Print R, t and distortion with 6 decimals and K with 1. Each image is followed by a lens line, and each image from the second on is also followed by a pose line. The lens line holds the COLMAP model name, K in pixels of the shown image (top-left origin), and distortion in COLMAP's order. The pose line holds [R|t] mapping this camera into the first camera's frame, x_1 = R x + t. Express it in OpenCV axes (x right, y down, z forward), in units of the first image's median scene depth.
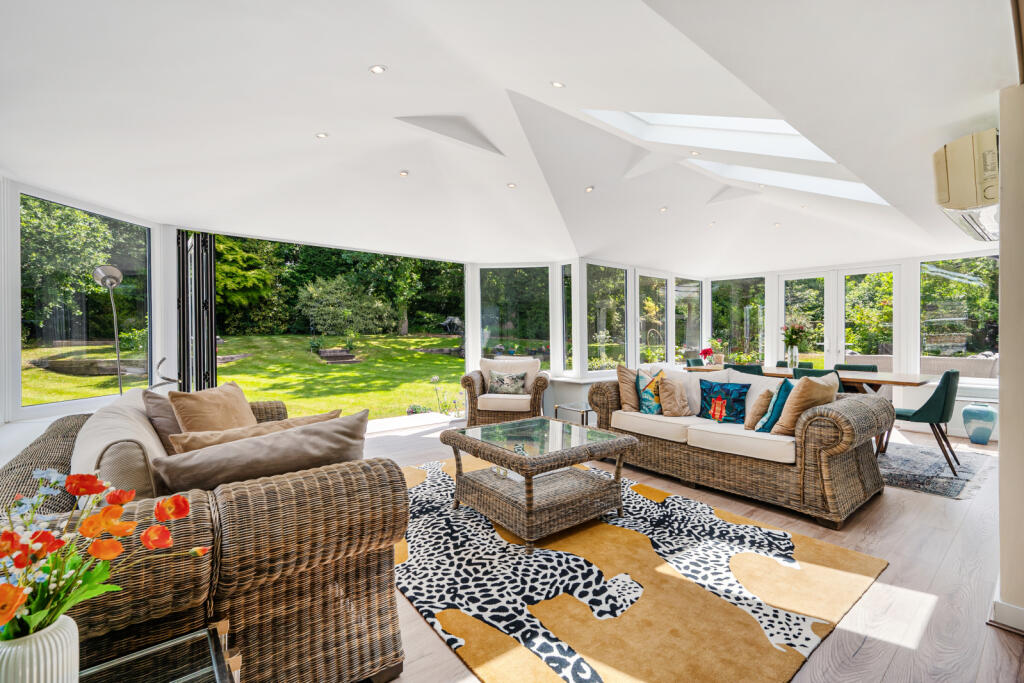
lens RADIAL K [[440.1, 0, 509.0], [0, 440.1, 337.1], [0, 0, 1]] dist [0.003537, 0.000093]
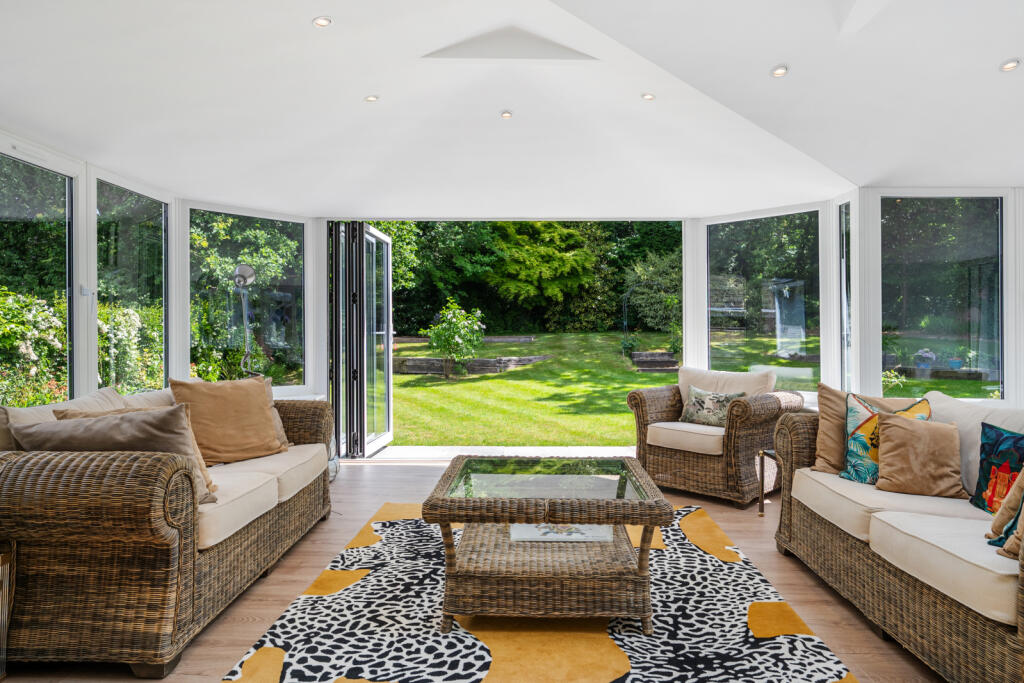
lens RADIAL K [[653.2, 0, 508.7], [0, 653.2, 335.4], [0, 0, 1]] dist [-0.004691, 0.002373]
pose [[0.773864, 0.004240, -0.633338, 0.701471], [-0.004868, 0.999988, 0.000746, 0.006076], [0.633333, 0.002506, 0.773875, 0.211485]]
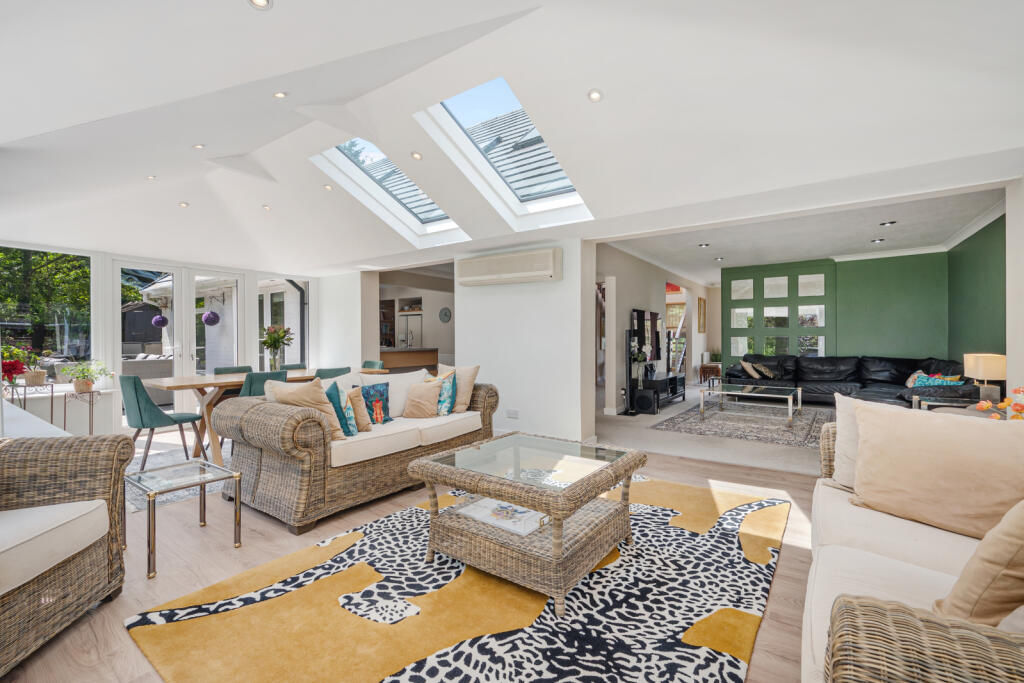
lens RADIAL K [[440.1, 0, 513.7], [0, 440.1, 341.5], [0, 0, 1]] dist [0.003537, 0.000093]
pose [[-0.291638, -0.005570, 0.956513, -0.767526], [0.009281, 0.999919, 0.008653, -0.000424], [-0.956484, 0.011401, -0.291563, 1.375230]]
